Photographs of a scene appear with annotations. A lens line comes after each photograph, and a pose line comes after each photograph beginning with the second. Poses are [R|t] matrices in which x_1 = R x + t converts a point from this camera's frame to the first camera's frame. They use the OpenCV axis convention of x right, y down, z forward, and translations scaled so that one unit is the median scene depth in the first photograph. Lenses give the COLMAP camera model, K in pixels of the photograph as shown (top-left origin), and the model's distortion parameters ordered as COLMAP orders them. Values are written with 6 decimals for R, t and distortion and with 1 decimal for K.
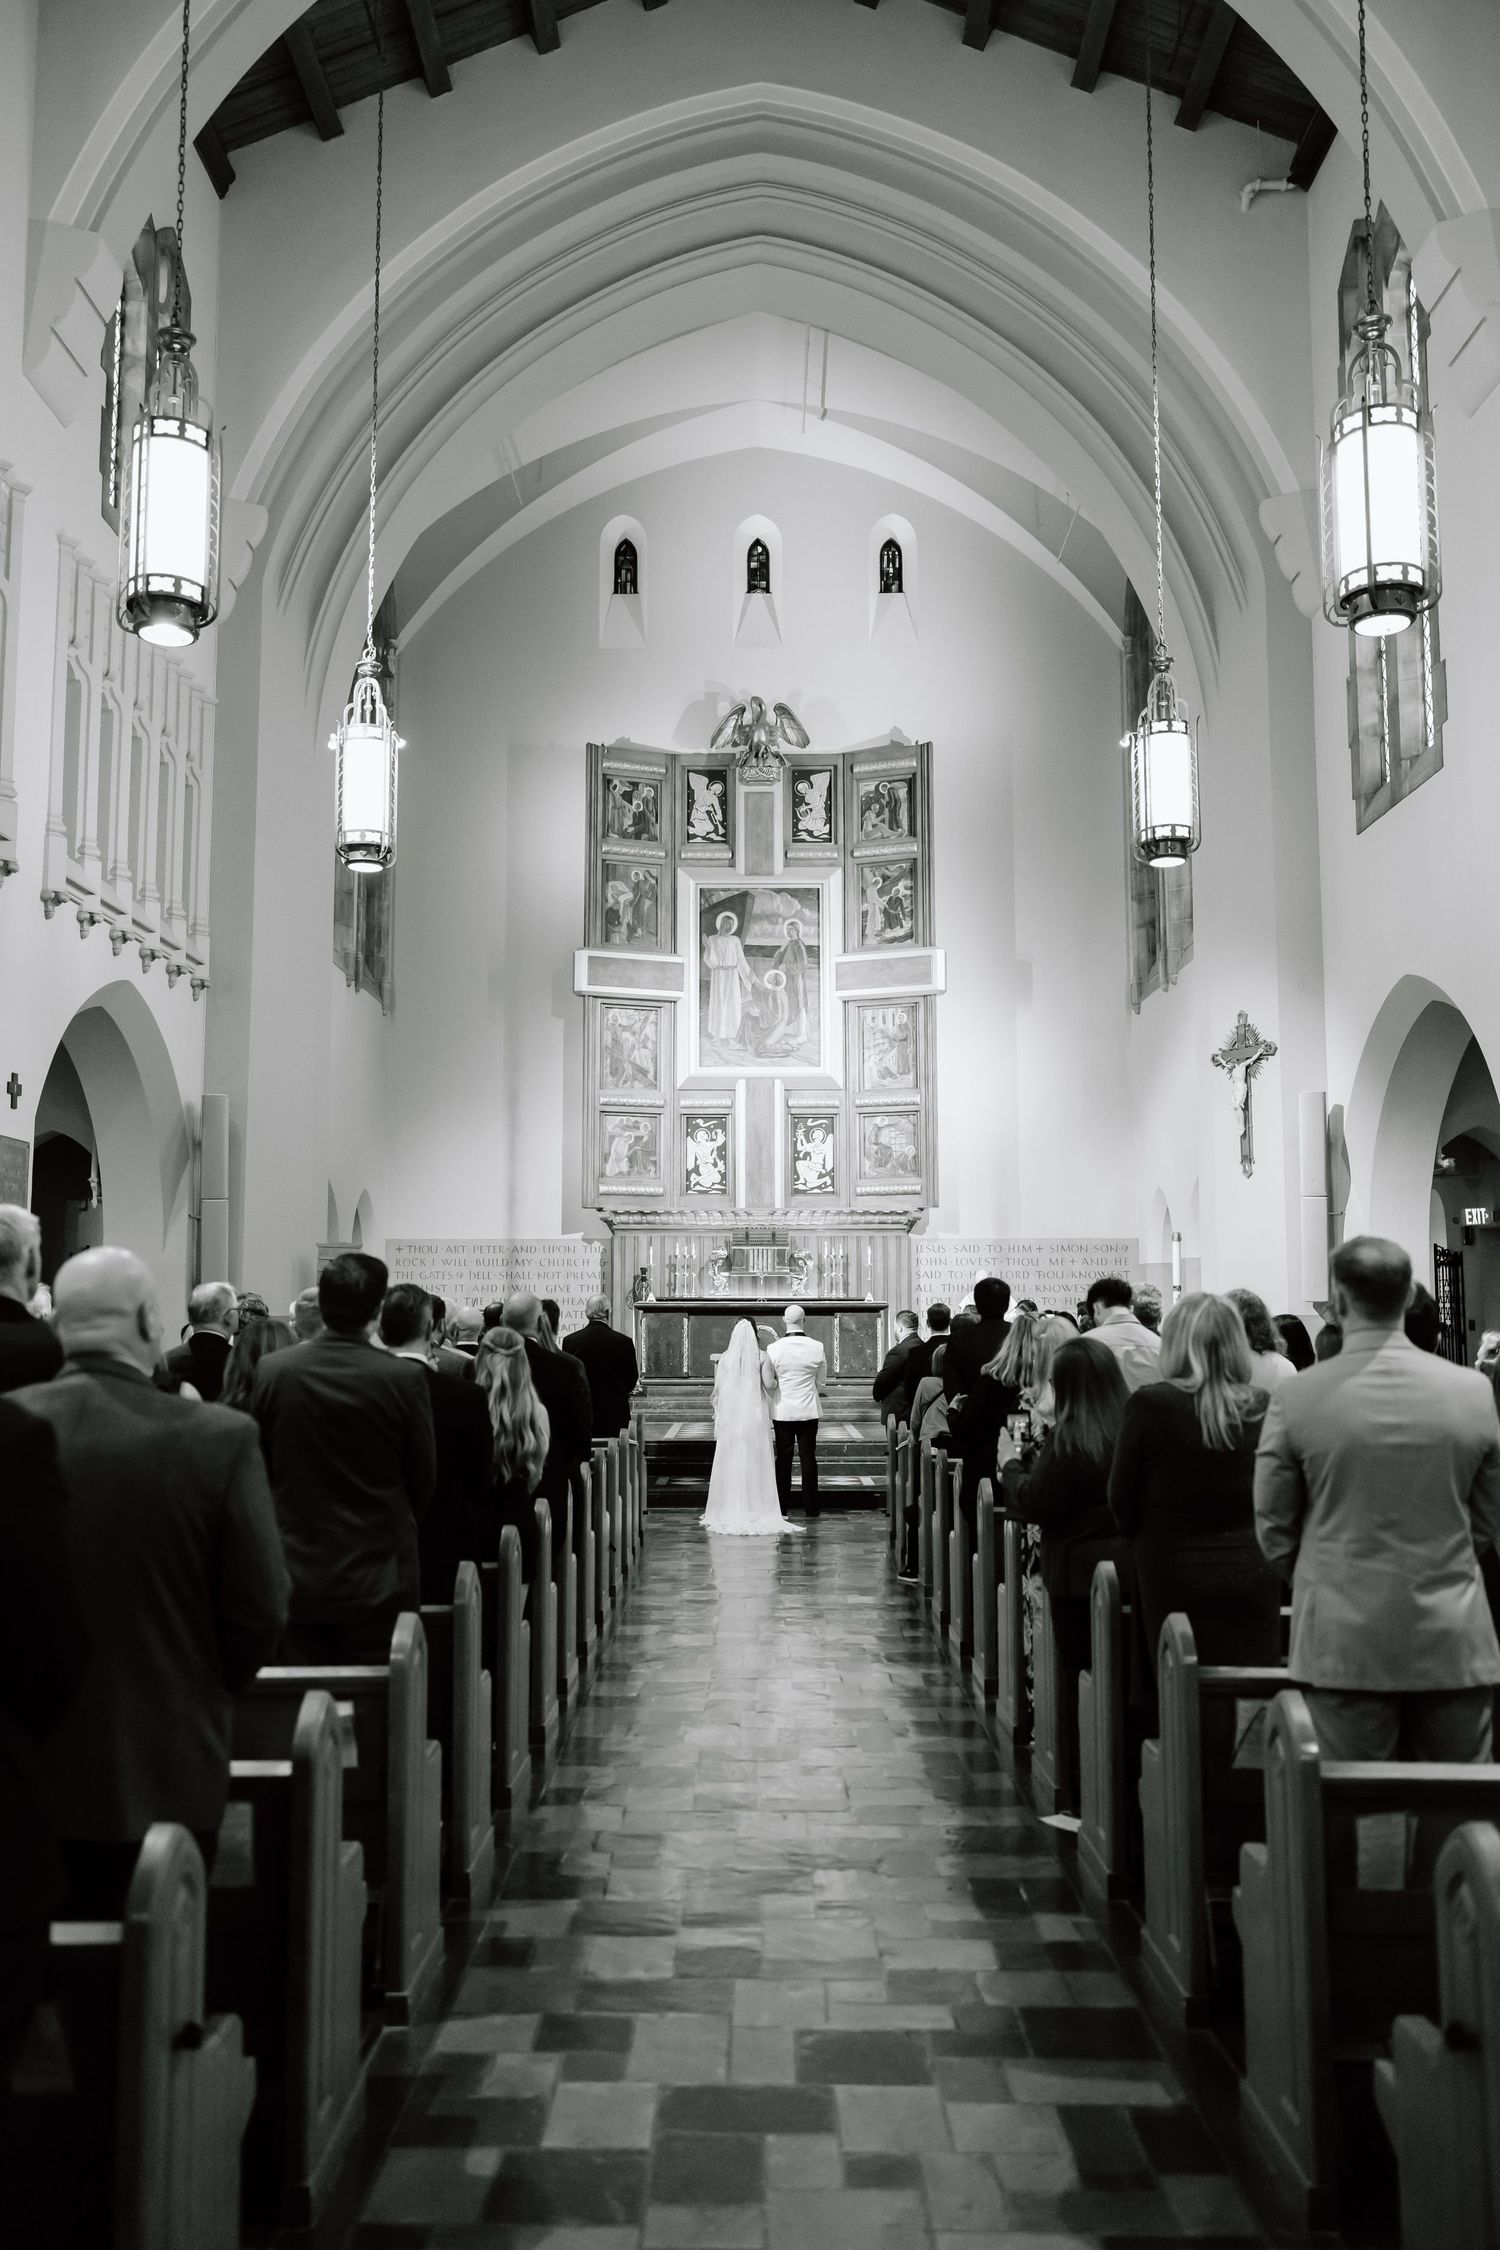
lens RADIAL K [[1798.1, 0, 748.0], [0, 1798.1, 1114.5], [0, 0, 1]] dist [0.003714, 0.002911]
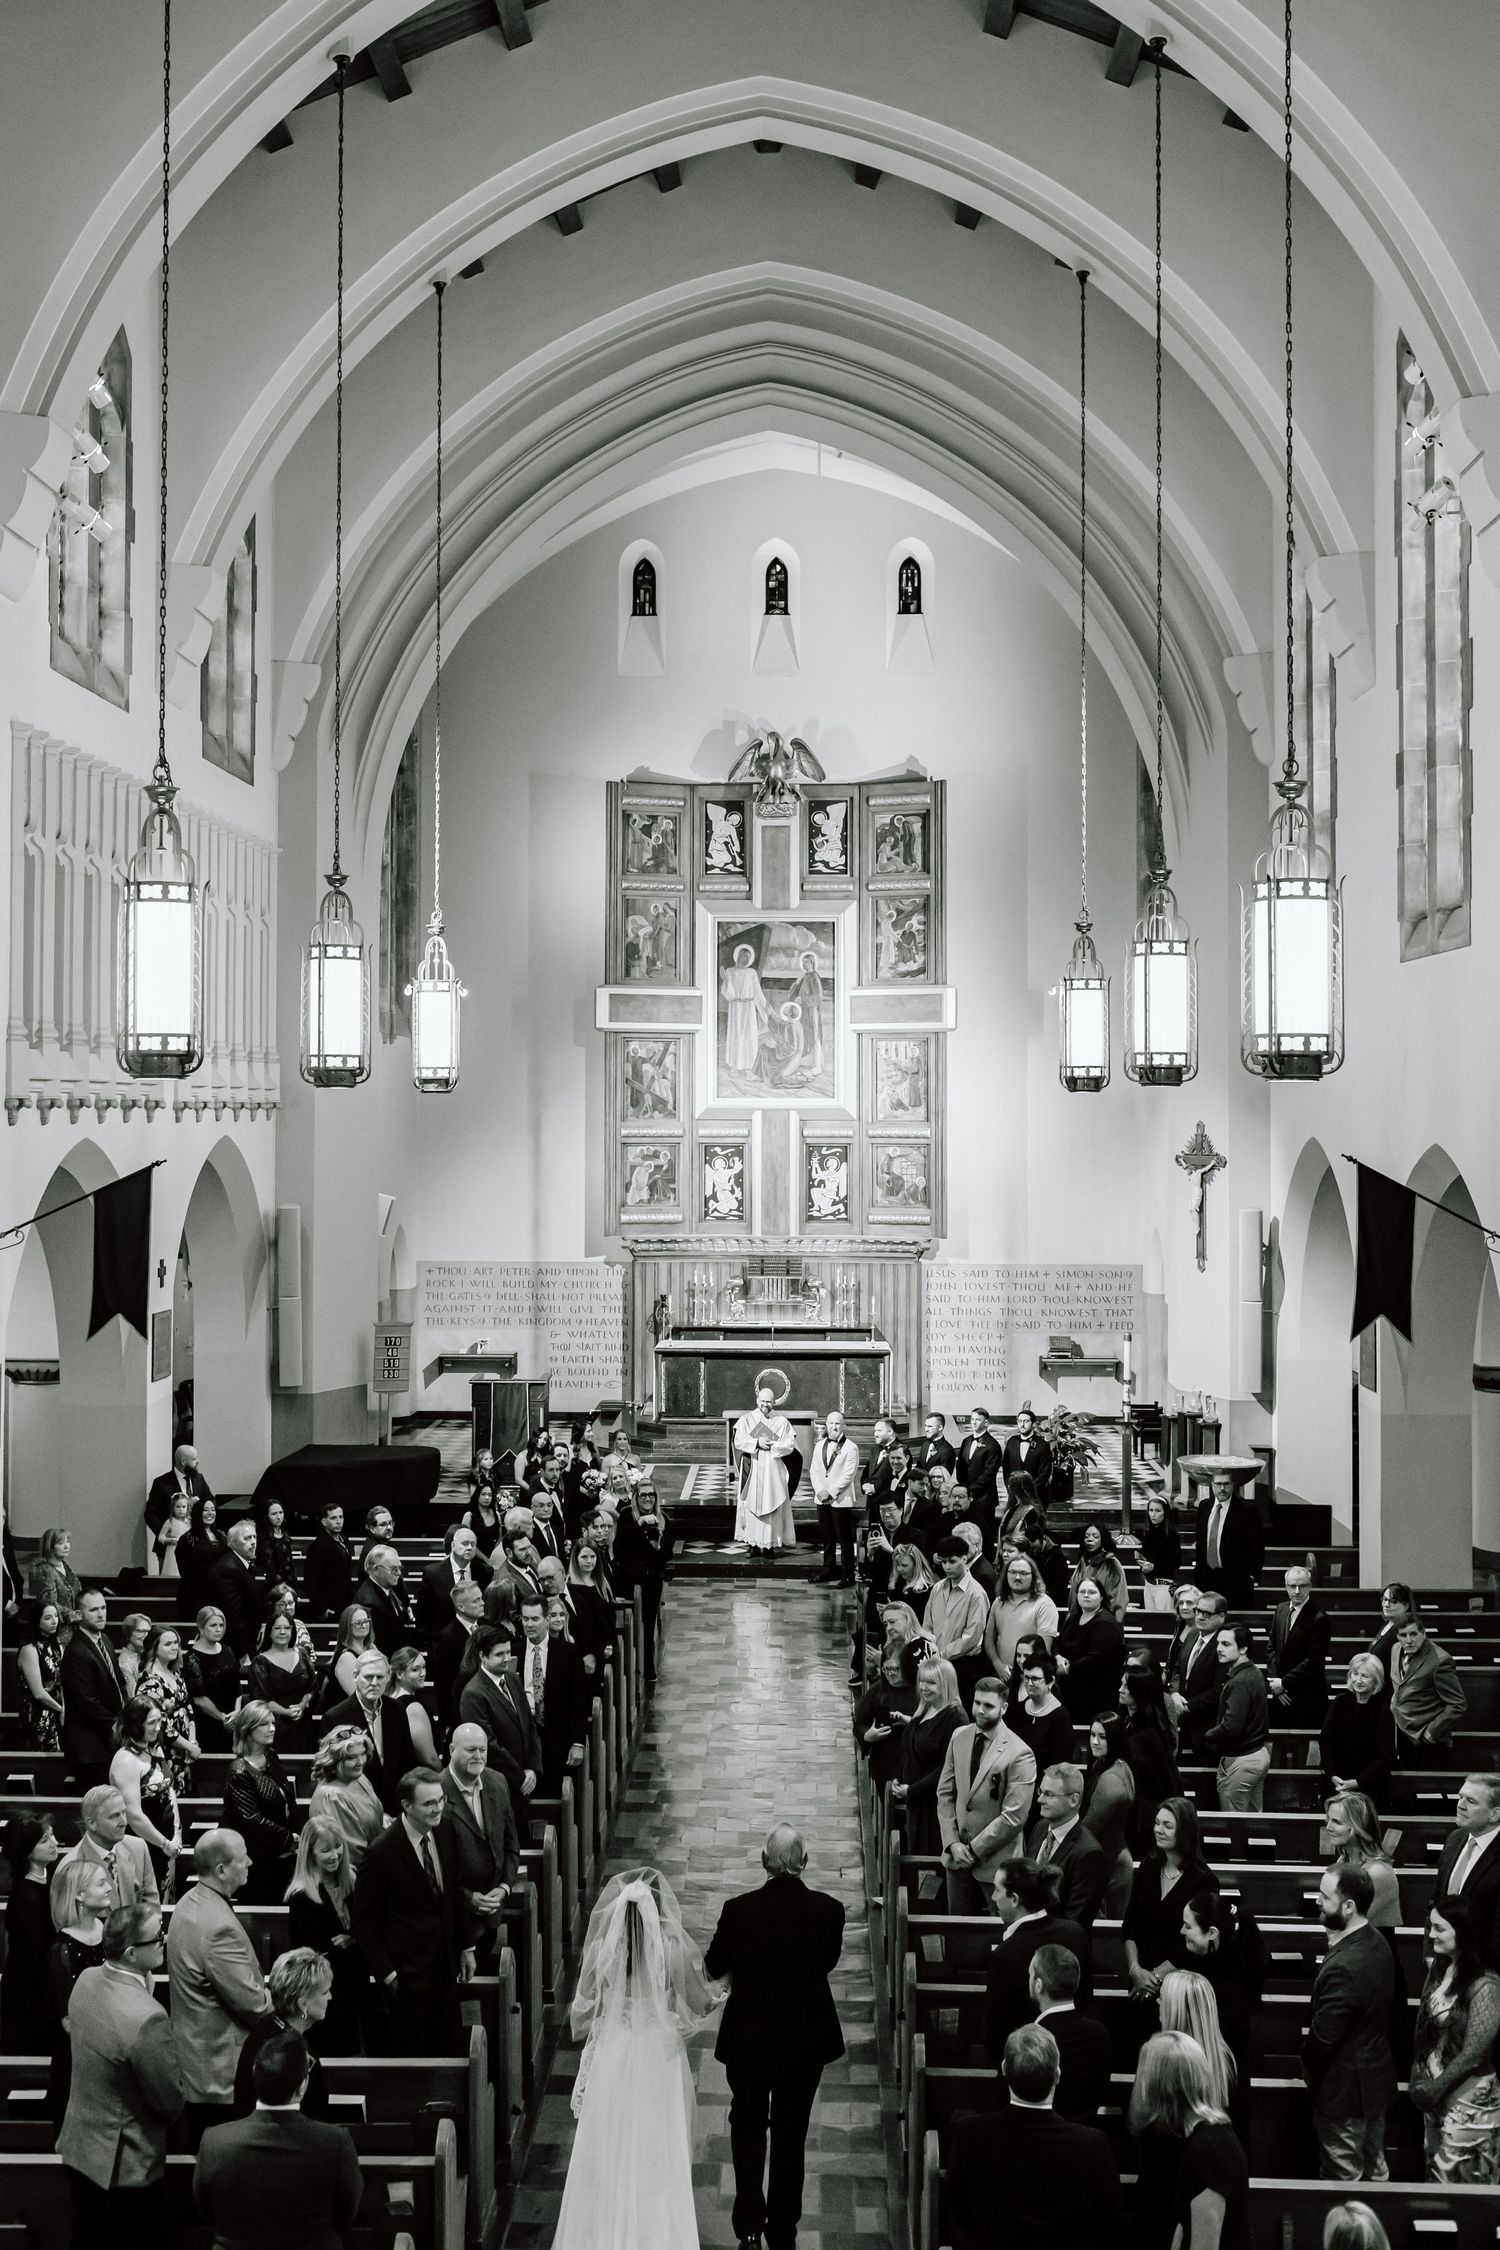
lens RADIAL K [[2313.7, 0, 725.6], [0, 2313.7, 1034.7], [0, 0, 1]] dist [-0.006062, 0.000000]
pose [[0.999441, 0.002093, -0.033365, 0.022004], [0.000509, 0.996968, 0.077806, -0.165495], [0.033426, -0.077779, 0.996410, -0.318700]]
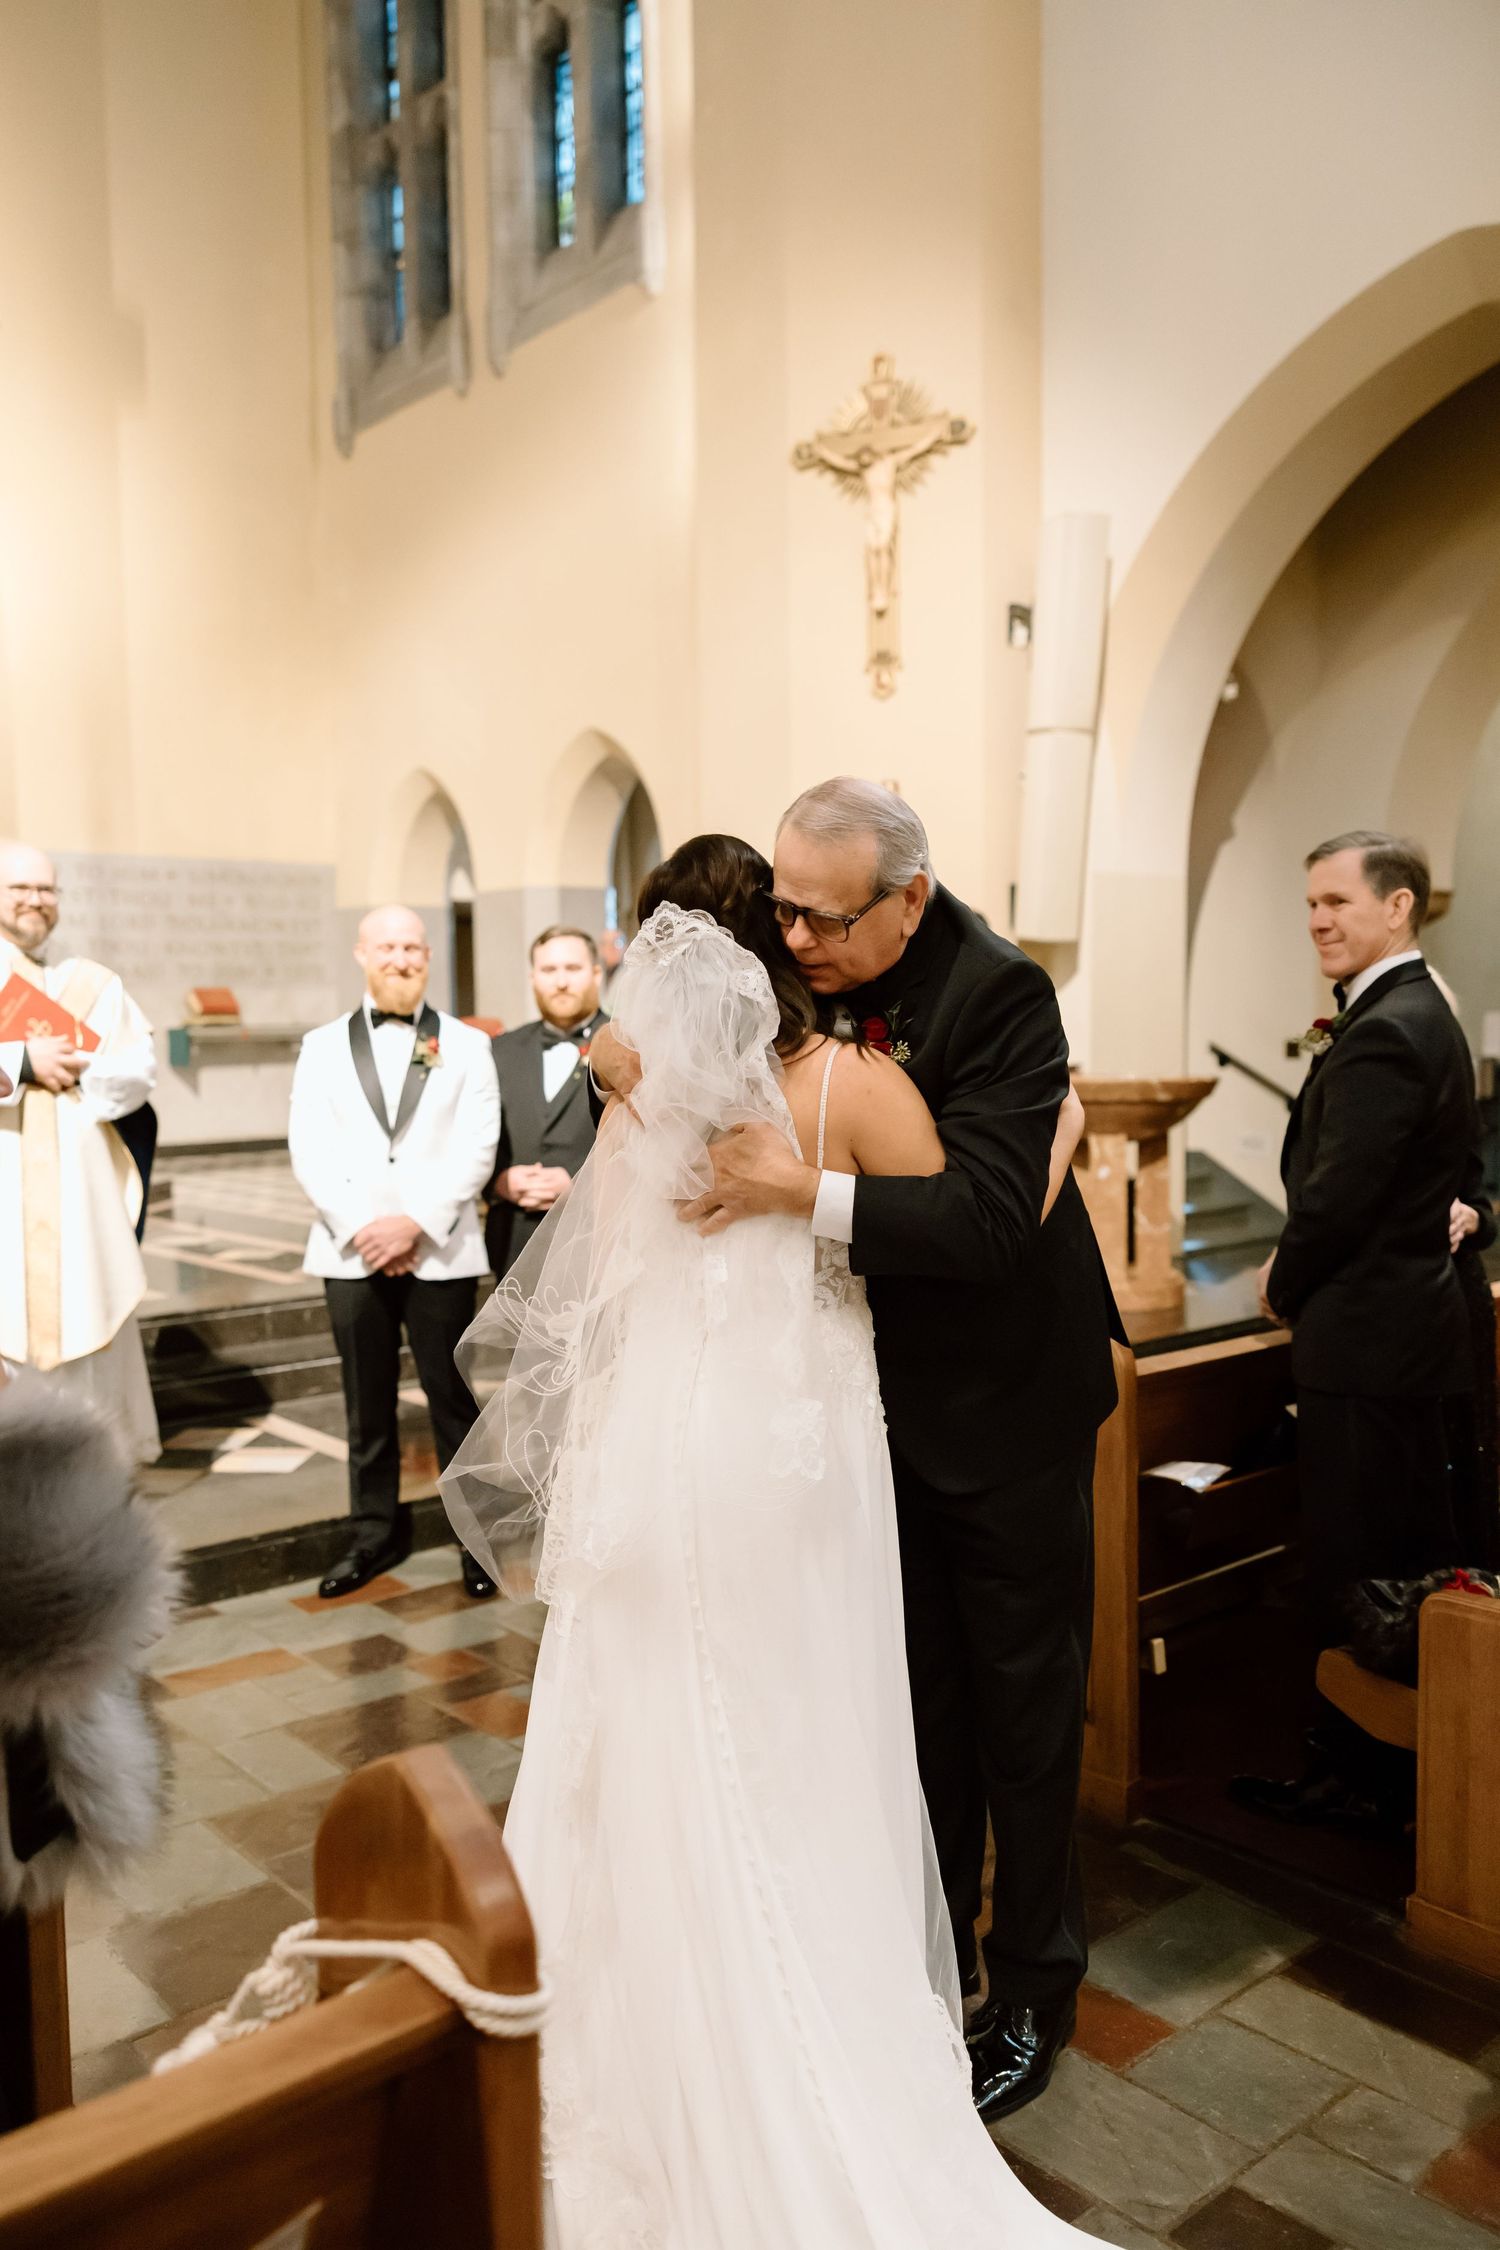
lens RADIAL K [[1798.1, 0, 739.9], [0, 1798.1, 1124.7], [0, 0, 1]] dist [0.003714, 0.002911]
pose [[0.767969, -0.050354, 0.638505, -0.056528], [-0.056074, 0.987791, 0.145343, 0.060100], [-0.638028, -0.147423, 0.755769, 0.465897]]
